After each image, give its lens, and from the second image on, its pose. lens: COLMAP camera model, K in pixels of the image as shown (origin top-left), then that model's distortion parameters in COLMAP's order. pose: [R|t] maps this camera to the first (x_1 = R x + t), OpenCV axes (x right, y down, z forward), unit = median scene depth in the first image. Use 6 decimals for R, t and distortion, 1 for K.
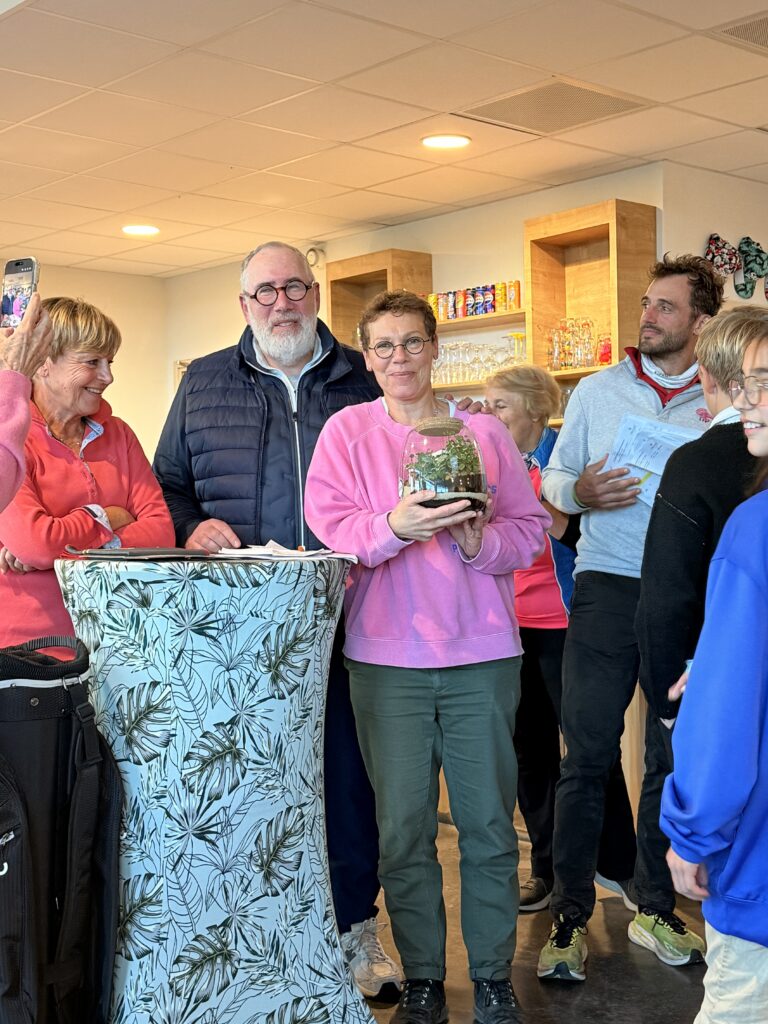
lens RADIAL K [[1420.0, 0, 390.5], [0, 1420.0, 507.2], [0, 0, 1]] dist [0.237128, -0.554208]
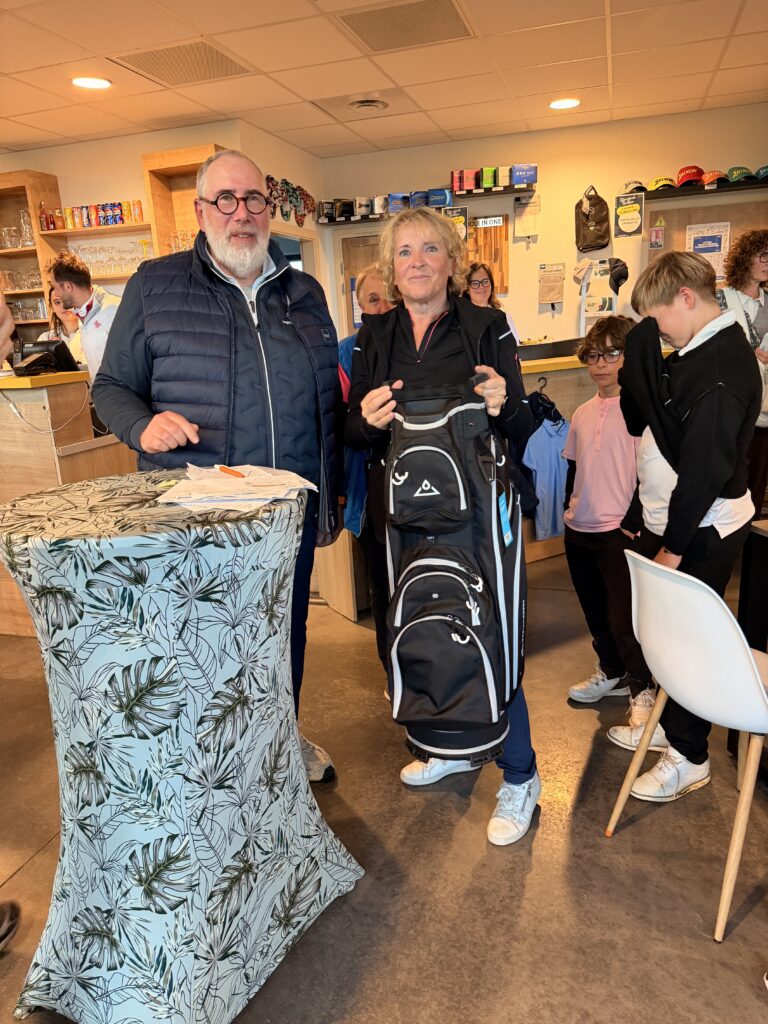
lens RADIAL K [[734.8, 0, 376.5], [0, 734.8, 509.9], [0, 0, 1]] dist [0.013392, -0.021788]
pose [[0.867624, -0.151194, 0.473677, -0.244376], [0.036748, 0.969540, 0.242159, -0.075965], [-0.495861, -0.192696, 0.846752, 0.535650]]
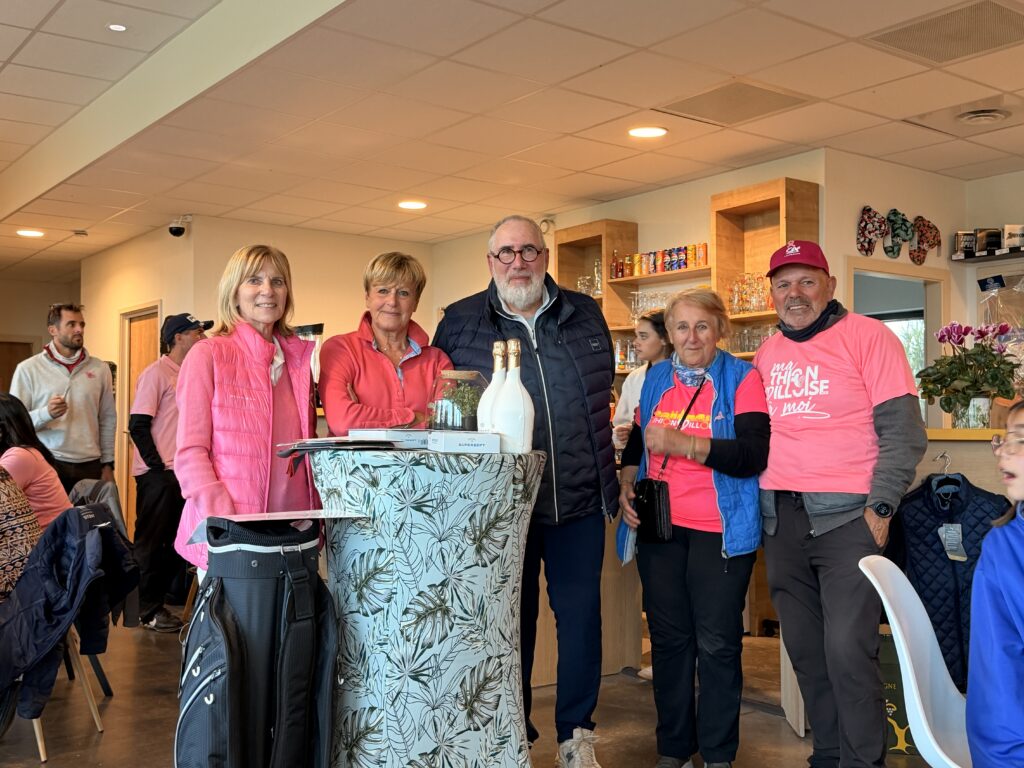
lens RADIAL K [[1094.0, 0, 513.6], [0, 1094.0, 388.4], [0, 0, 1]] dist [0.201245, -0.425312]
pose [[0.995625, 0.017331, -0.091813, 0.031725], [-0.020570, 0.999195, -0.034444, 0.014517], [0.091142, 0.036182, 0.995180, 0.066193]]
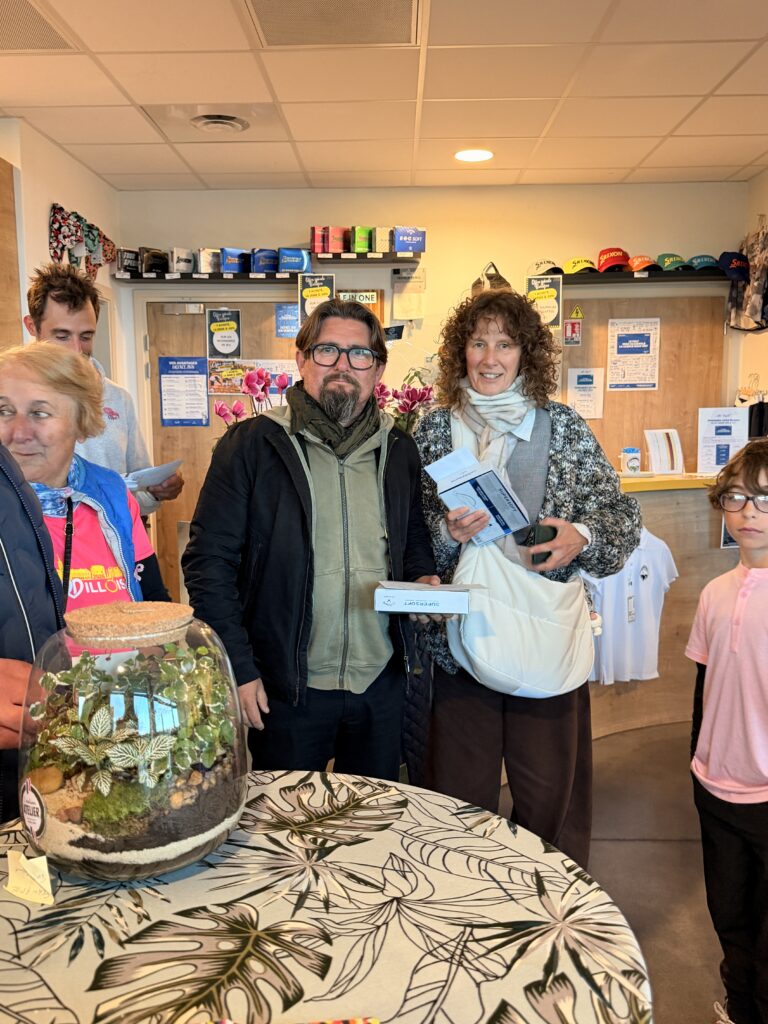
lens RADIAL K [[931.8, 0, 377.8], [0, 931.8, 507.9], [0, 0, 1]] dist [0.129372, -0.241849]
pose [[0.692057, -0.068232, 0.718611, -0.281912], [-0.003199, 0.995223, 0.097577, -0.101496], [-0.721836, -0.069827, 0.688533, 0.885667]]
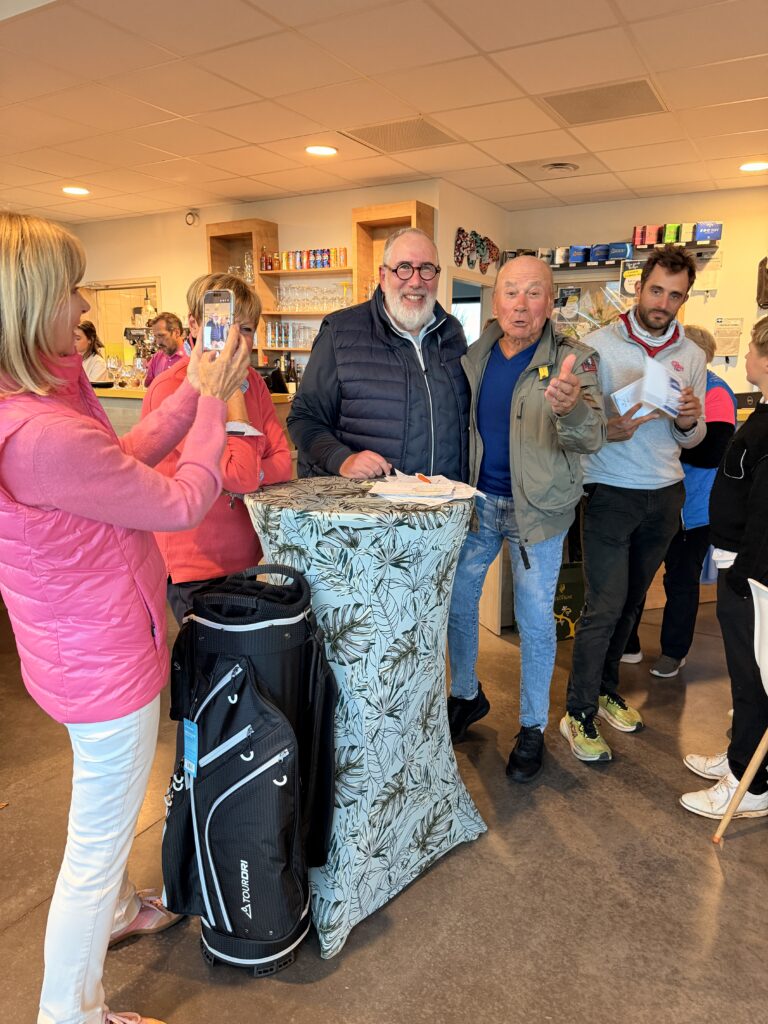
lens RADIAL K [[732.9, 0, 391.3], [0, 732.9, 505.5], [0, 0, 1]] dist [0.114137, -0.208459]
pose [[0.950600, -0.039022, 0.307956, -0.320971], [-0.020335, 0.982108, 0.187215, -0.080153], [-0.309751, -0.184229, 0.932799, 0.400826]]
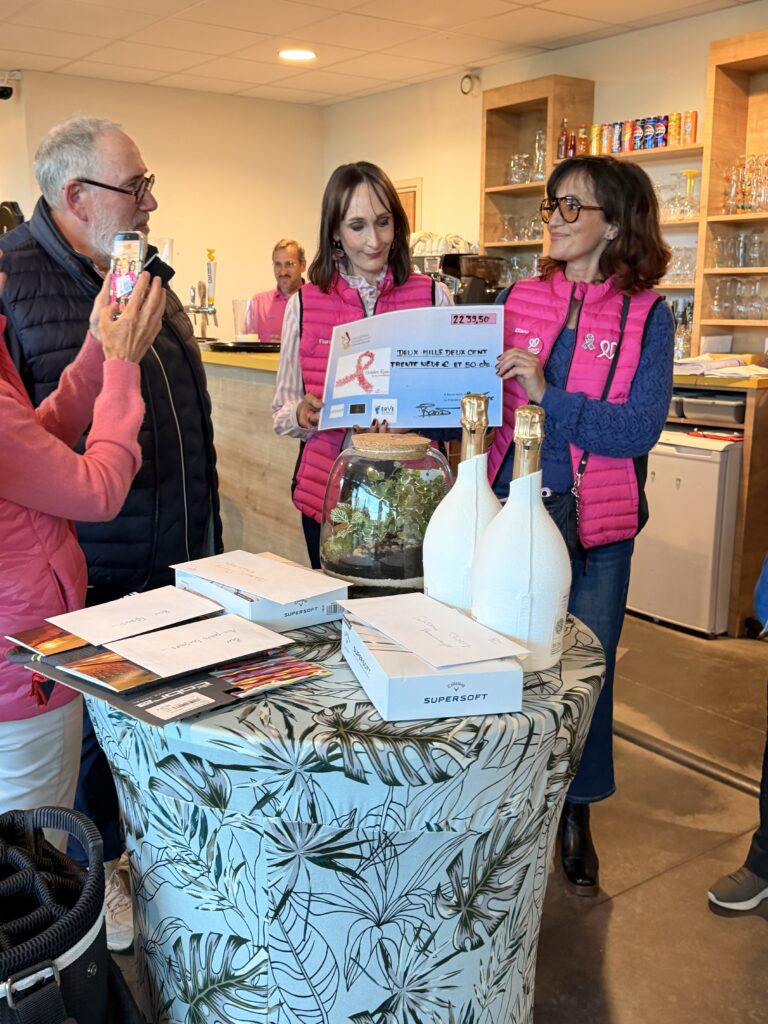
lens RADIAL K [[1046.9, 0, 384.6], [0, 1046.9, 511.6], [0, 0, 1]] dist [0.175286, -0.409531]
pose [[0.994206, 0.045540, -0.097370, -0.079466], [-0.024776, 0.978516, 0.204677, -0.104038], [0.104599, -0.201079, 0.973974, 0.644617]]
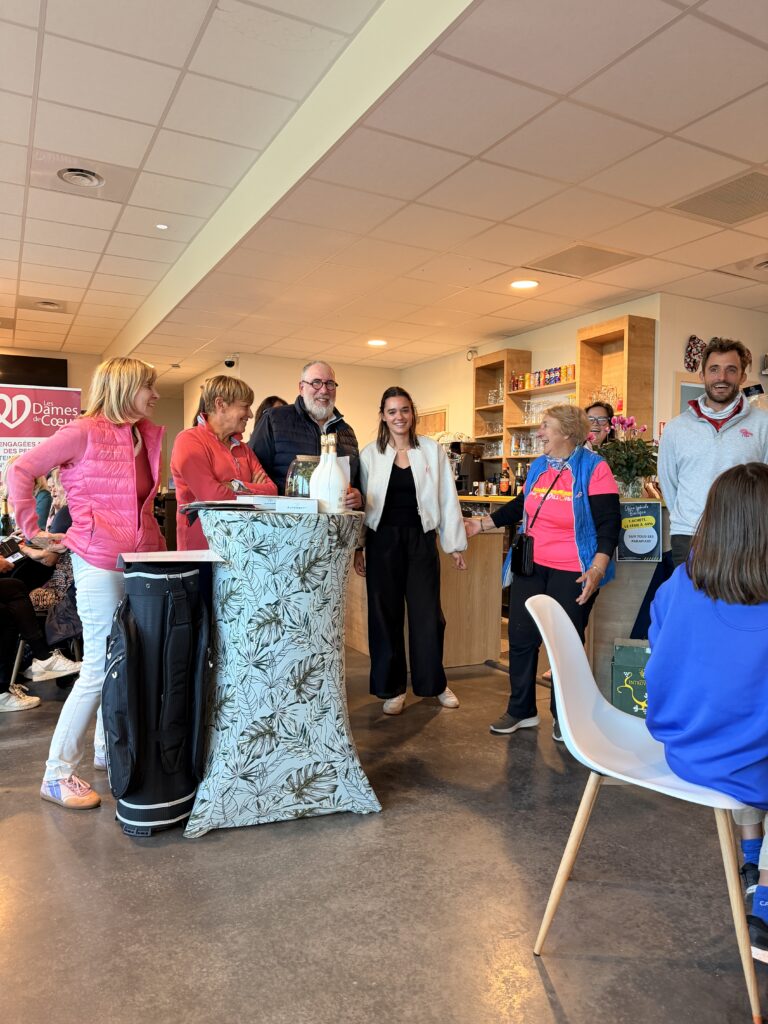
lens RADIAL K [[722.4, 0, 380.6], [0, 722.4, 513.4], [0, 0, 1]] dist [0.133517, -0.225319]
pose [[0.968126, 0.038963, -0.247414, 0.223479], [-0.031945, 0.998967, 0.032318, 0.006981], [0.248417, -0.023384, 0.968371, 0.171483]]
